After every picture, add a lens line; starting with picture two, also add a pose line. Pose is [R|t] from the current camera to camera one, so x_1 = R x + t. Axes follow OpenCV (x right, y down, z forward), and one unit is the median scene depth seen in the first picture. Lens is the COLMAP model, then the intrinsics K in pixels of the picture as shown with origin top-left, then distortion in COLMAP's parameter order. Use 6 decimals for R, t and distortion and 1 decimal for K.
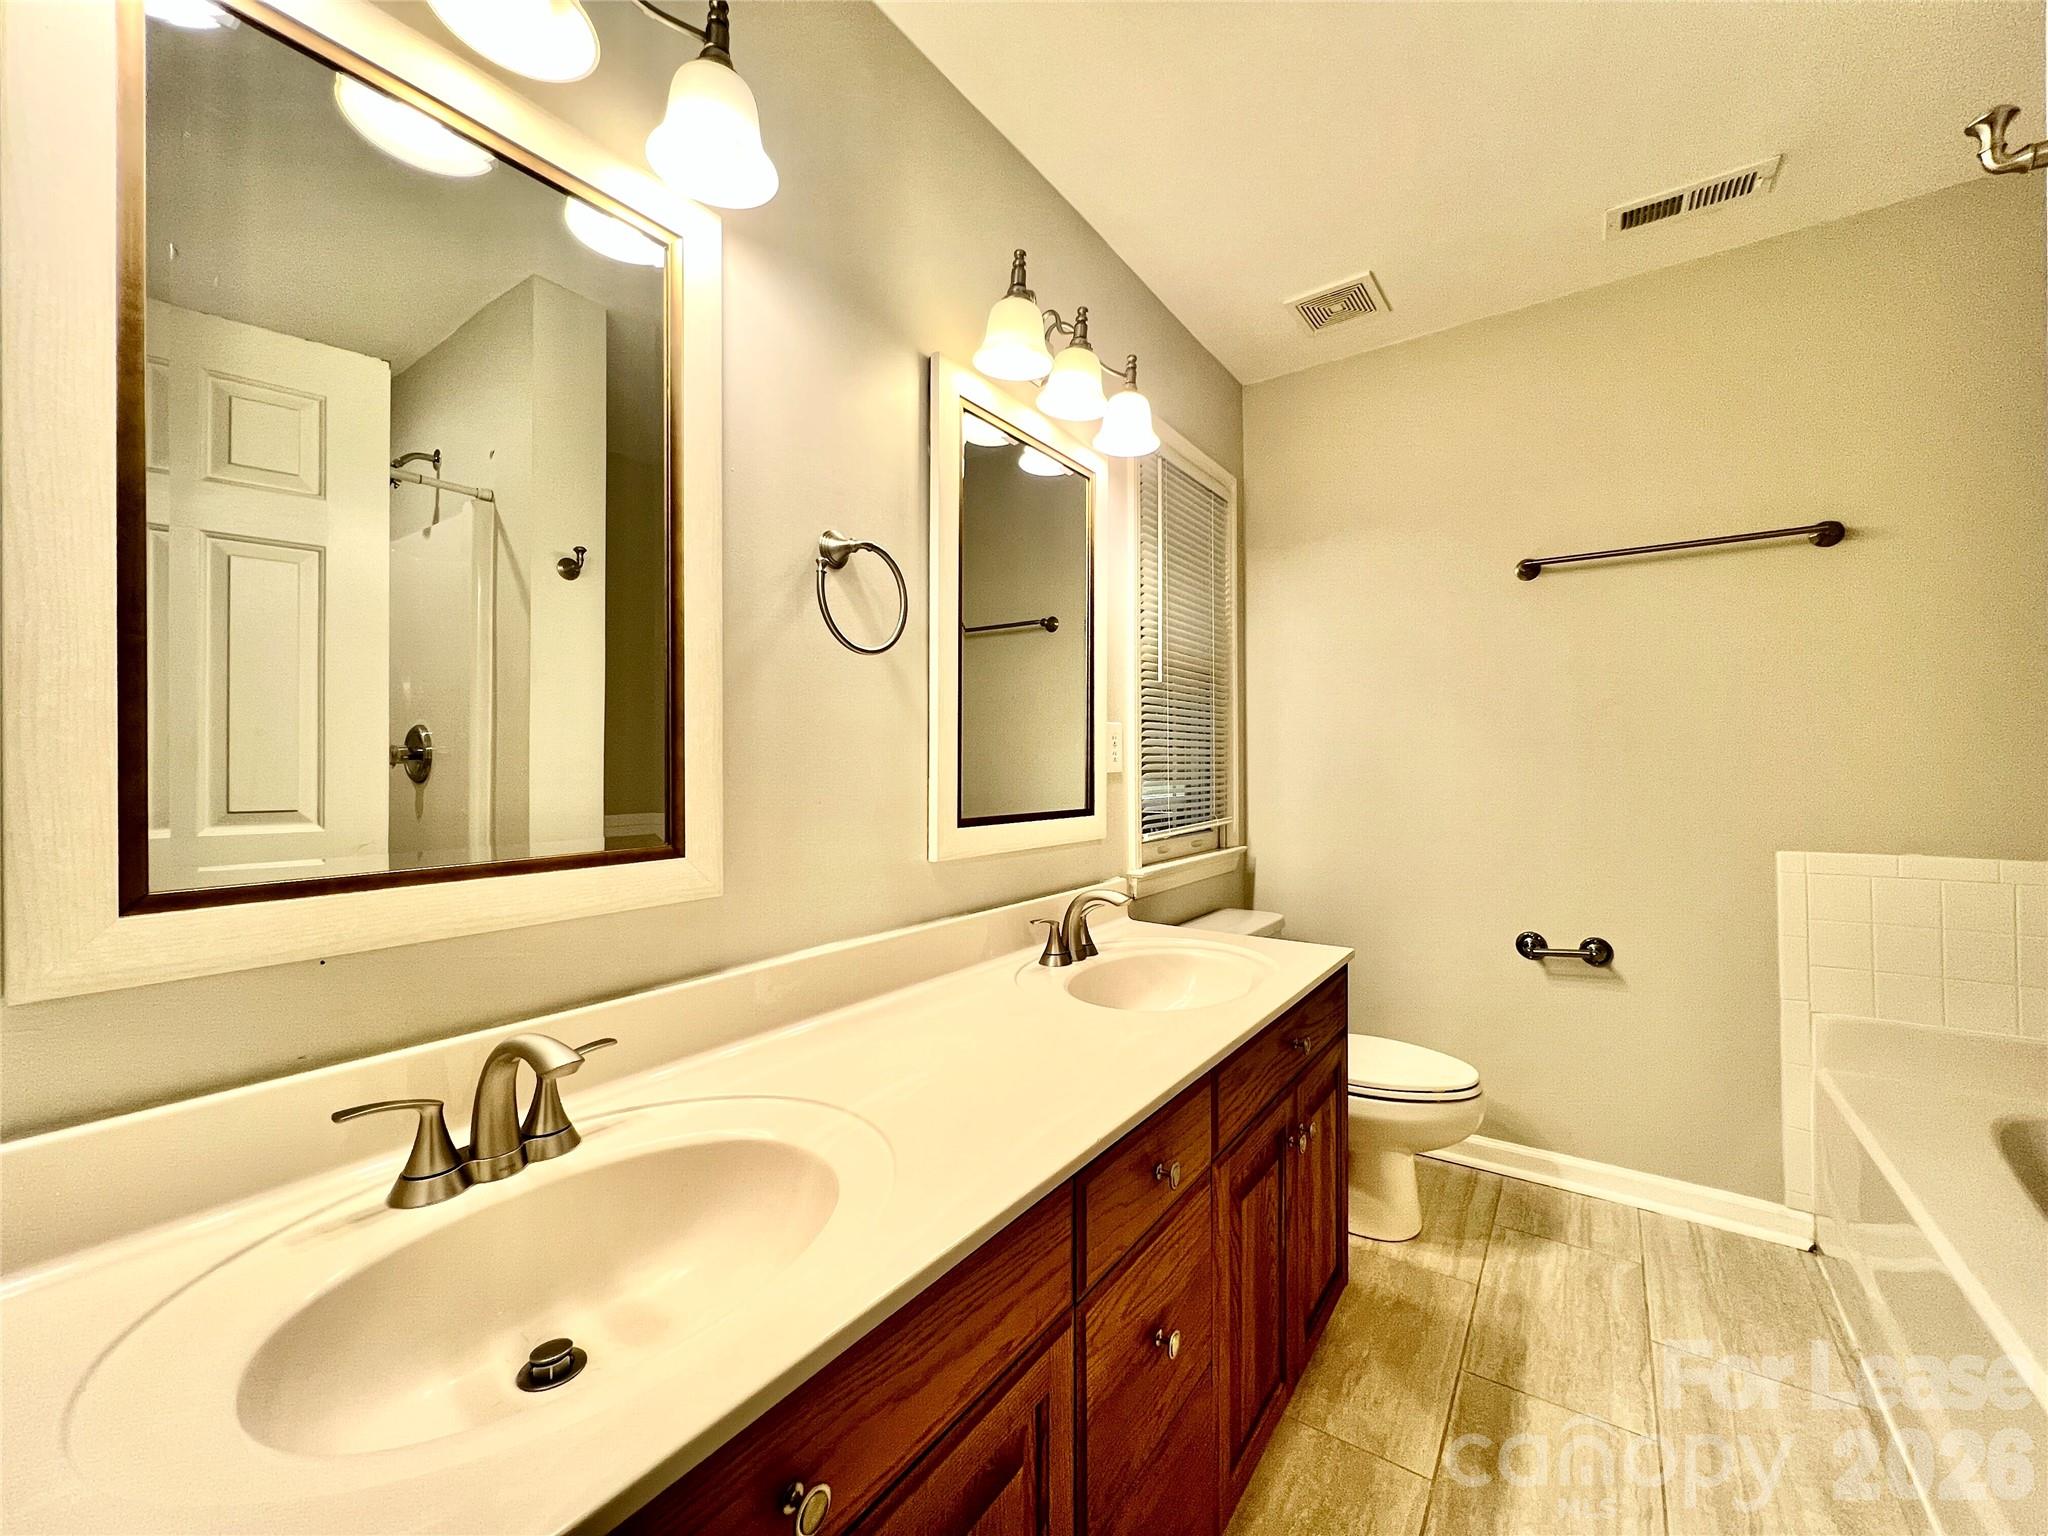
lens RADIAL K [[822.1, 0, 1023.7], [0, 822.1, 766.5], [0, 0, 1]] dist [-0.005173, 0.003026]
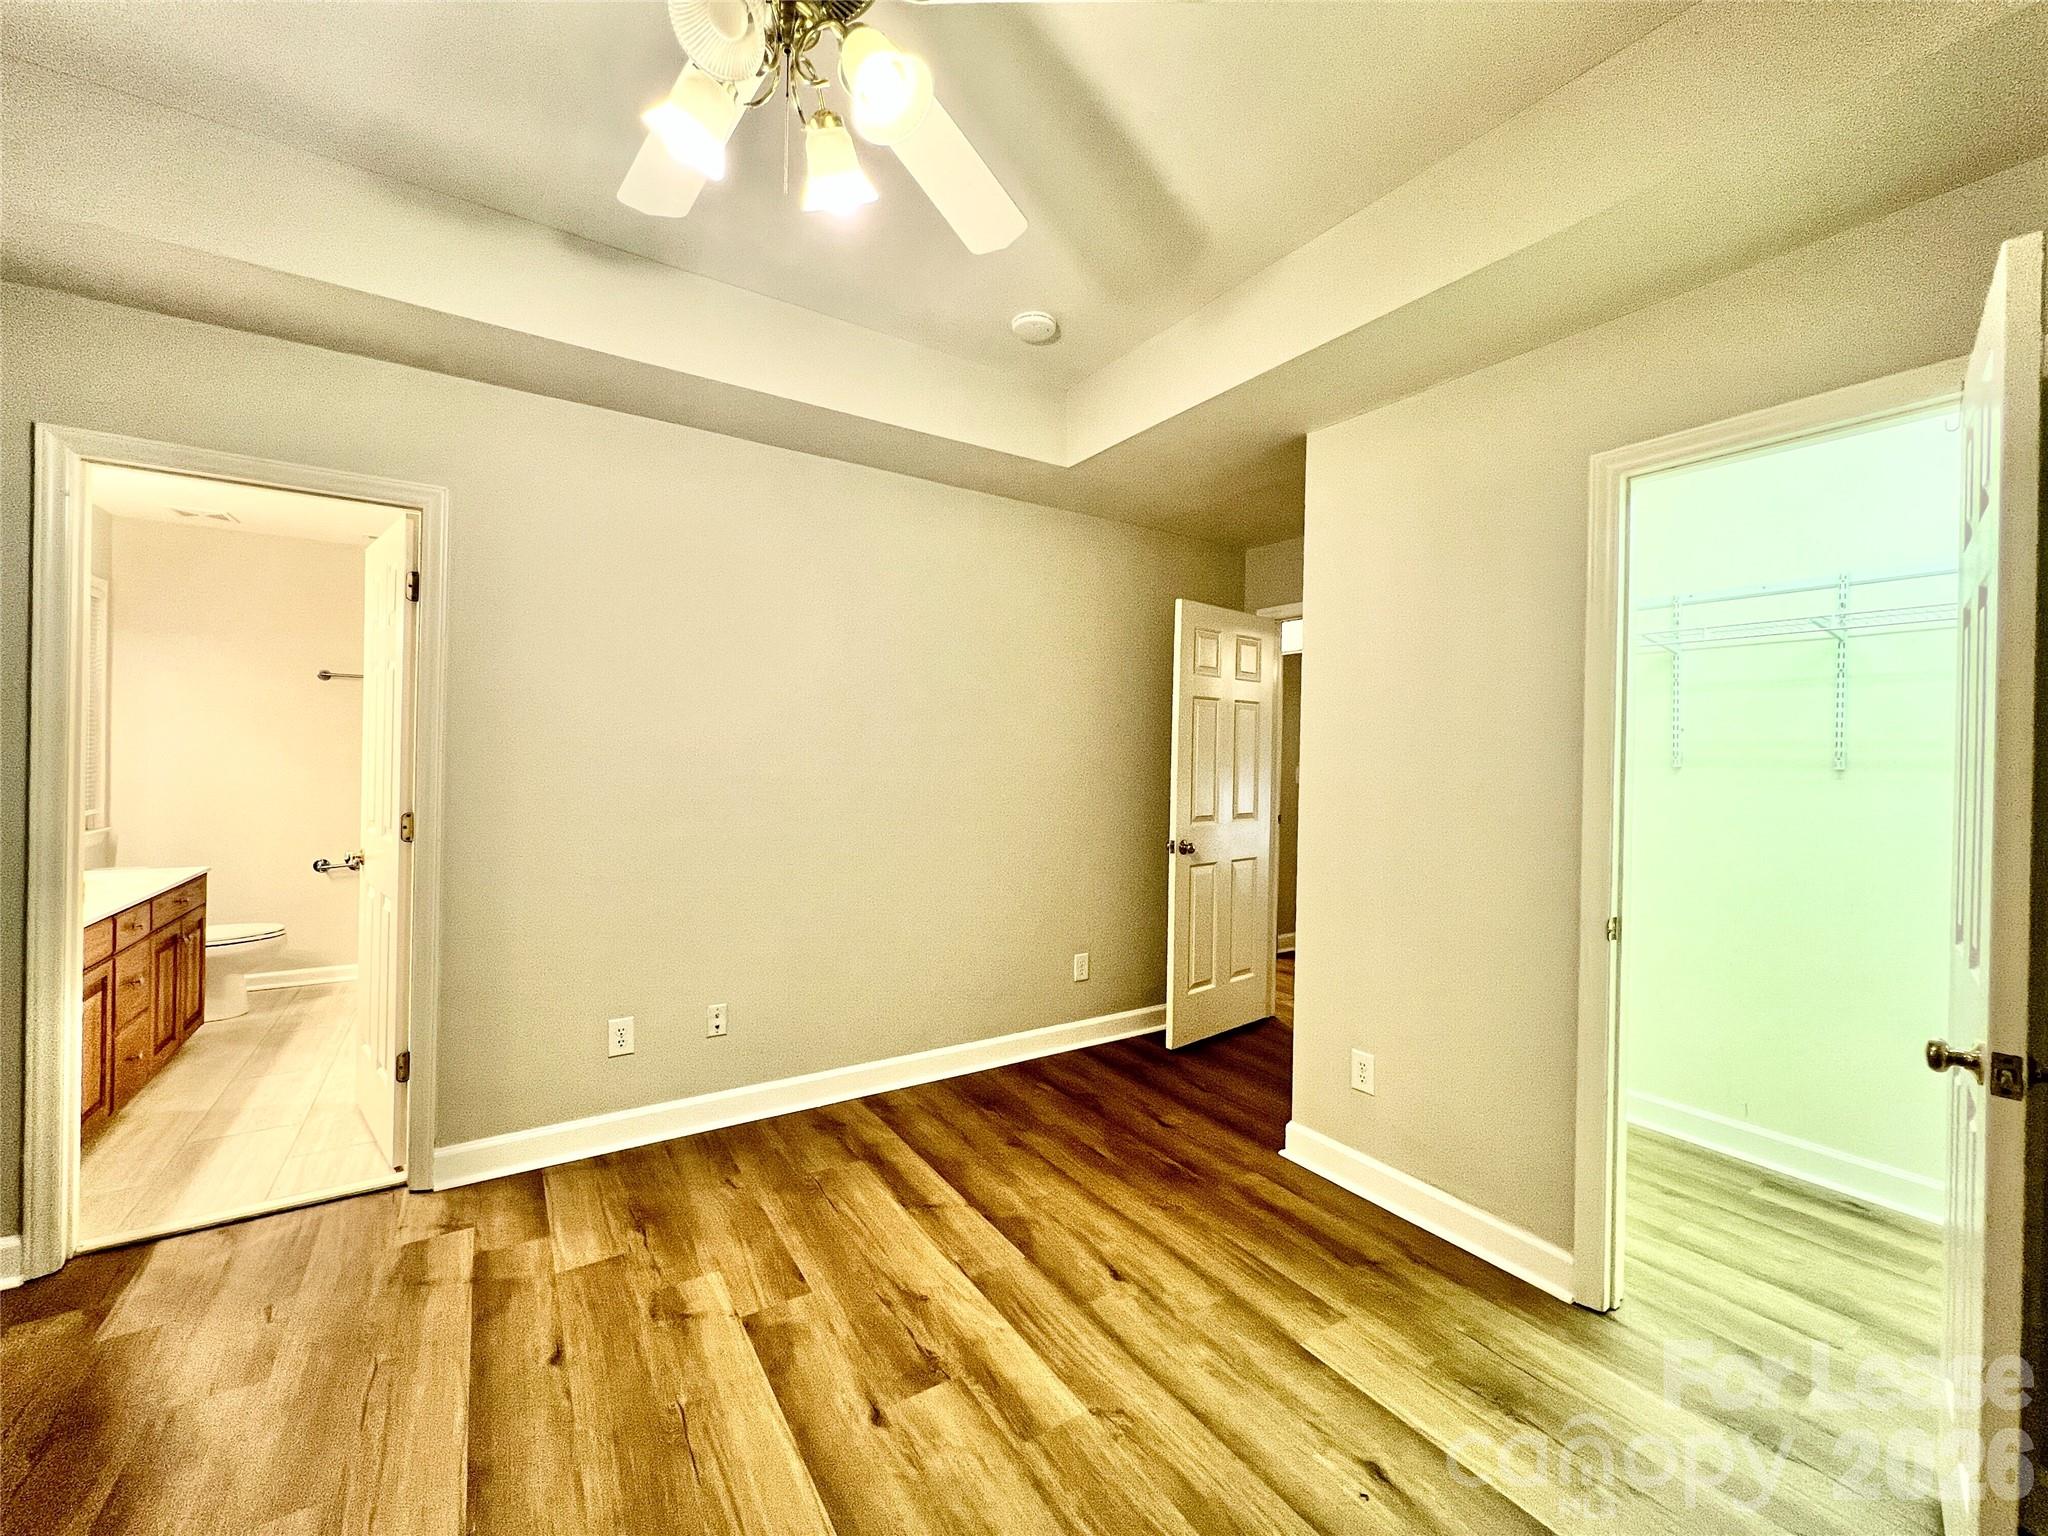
lens RADIAL K [[822.1, 0, 1016.8], [0, 822.1, 755.0], [0, 0, 1]] dist [-0.005173, 0.003026]
pose [[0.372244, 0.012581, 0.928050, -0.733257], [-0.018923, 0.999803, -0.005963, -0.083800], [-0.927942, -0.015342, 0.372409, -1.585808]]
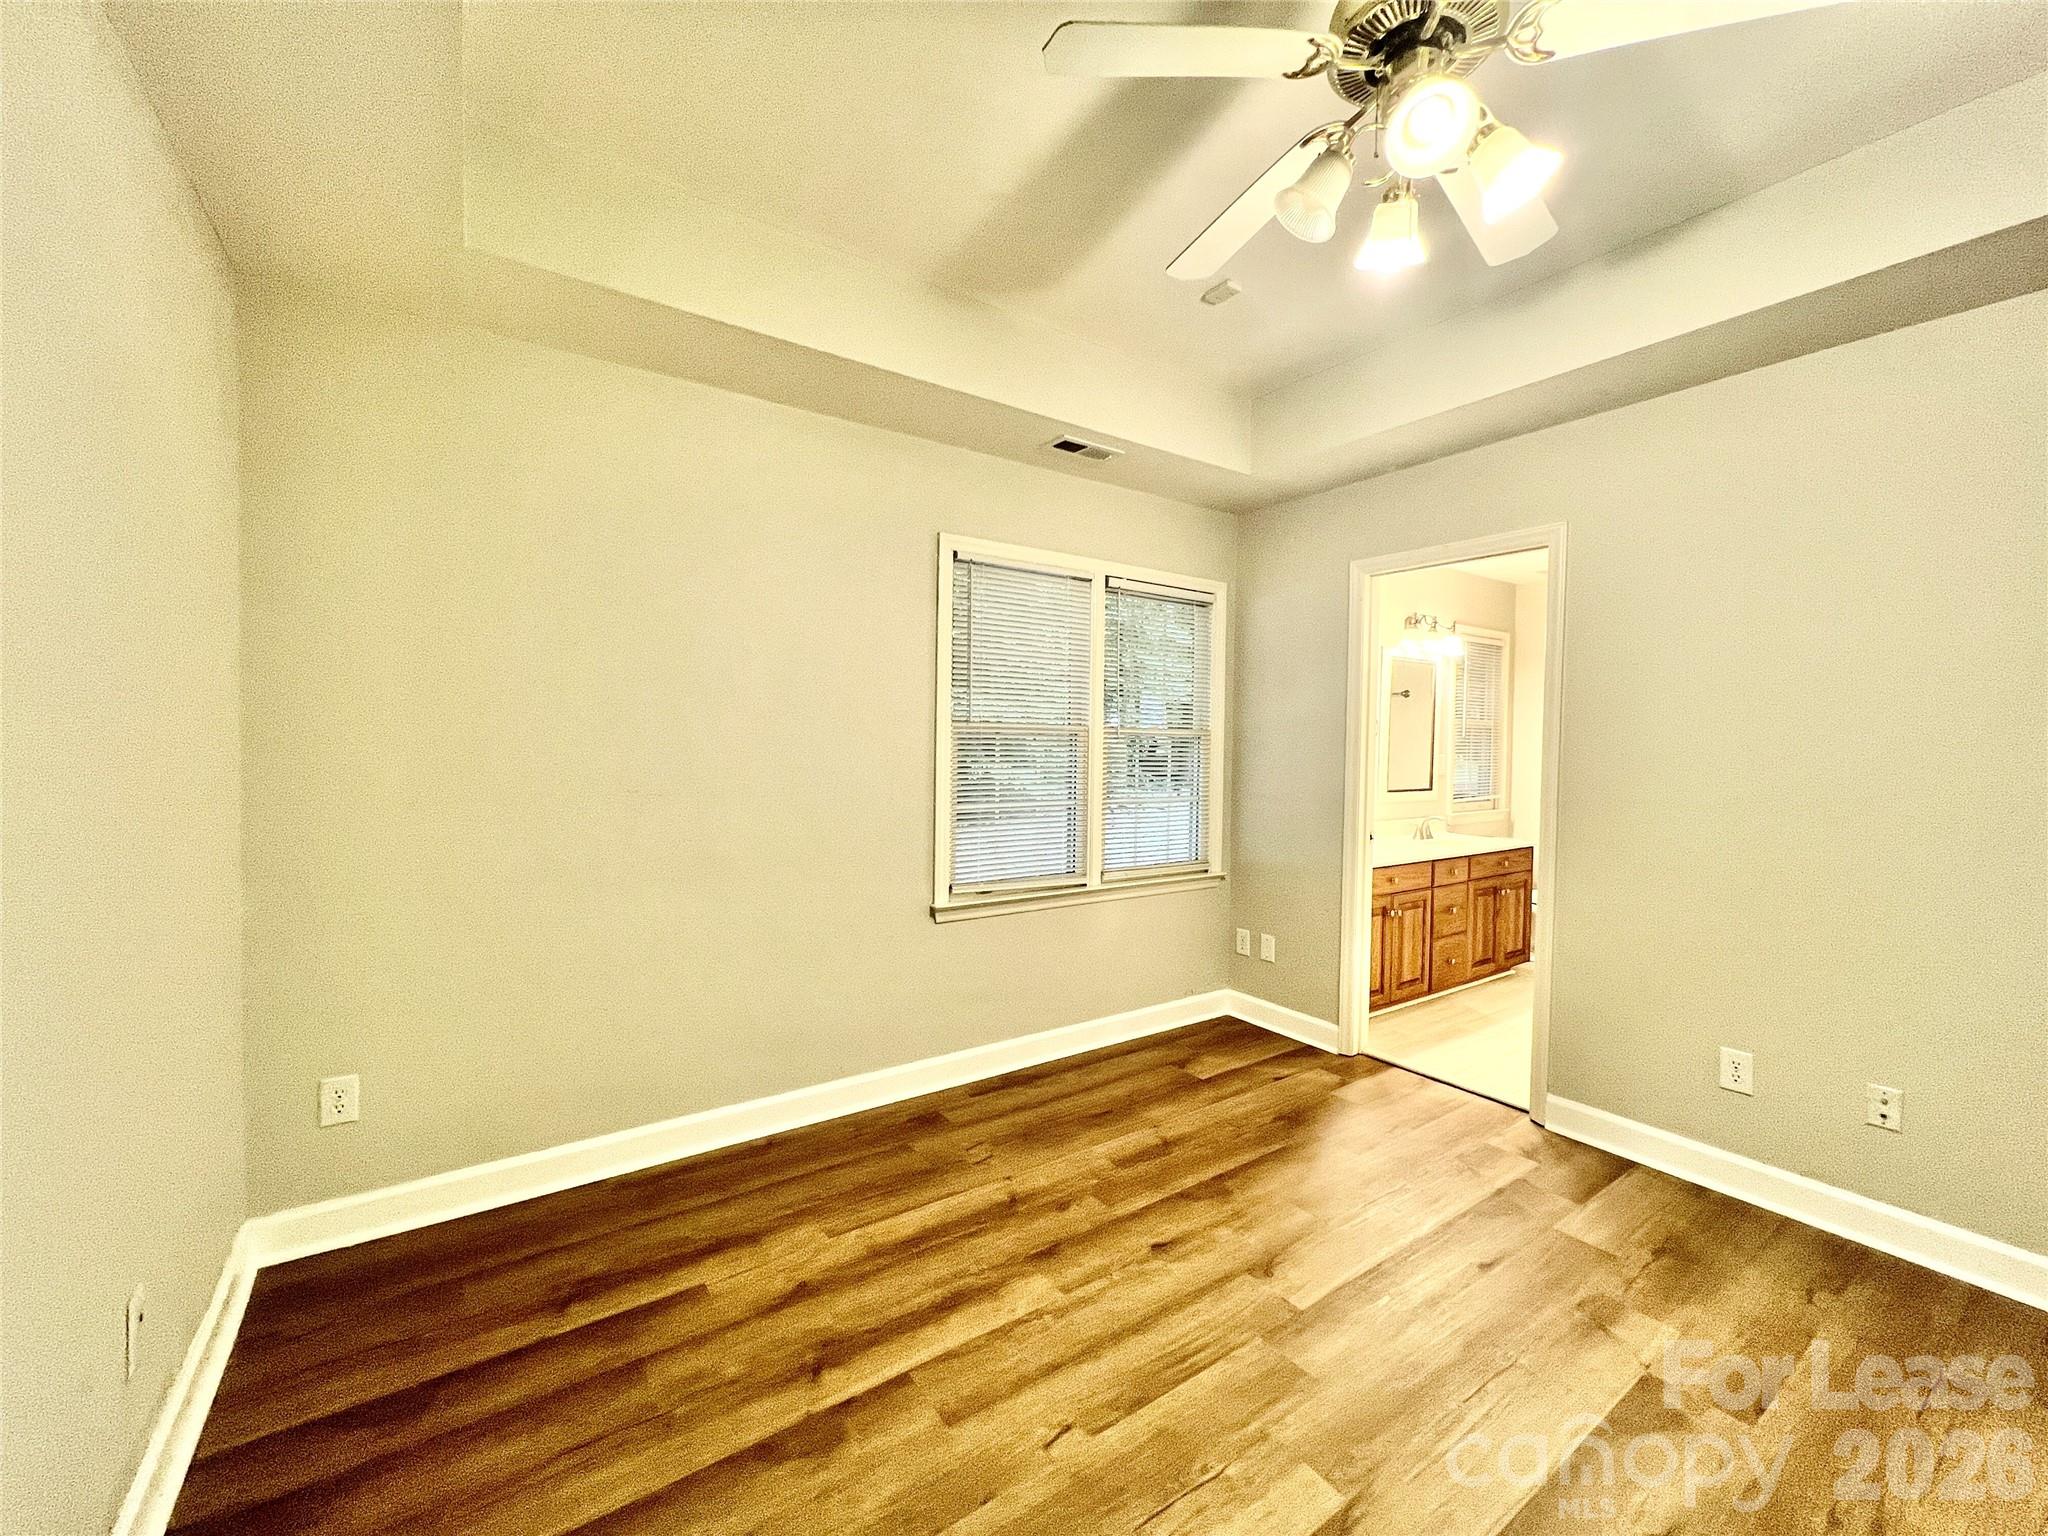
lens RADIAL K [[822.1, 0, 1014.2], [0, 822.1, 761.8], [0, 0, 1]] dist [-0.005173, 0.003026]
pose [[0.933766, 0.020691, -0.357285, -0.238648], [-0.012548, 0.999606, 0.025095, -0.086204], [0.357663, -0.018950, 0.933658, -2.019017]]
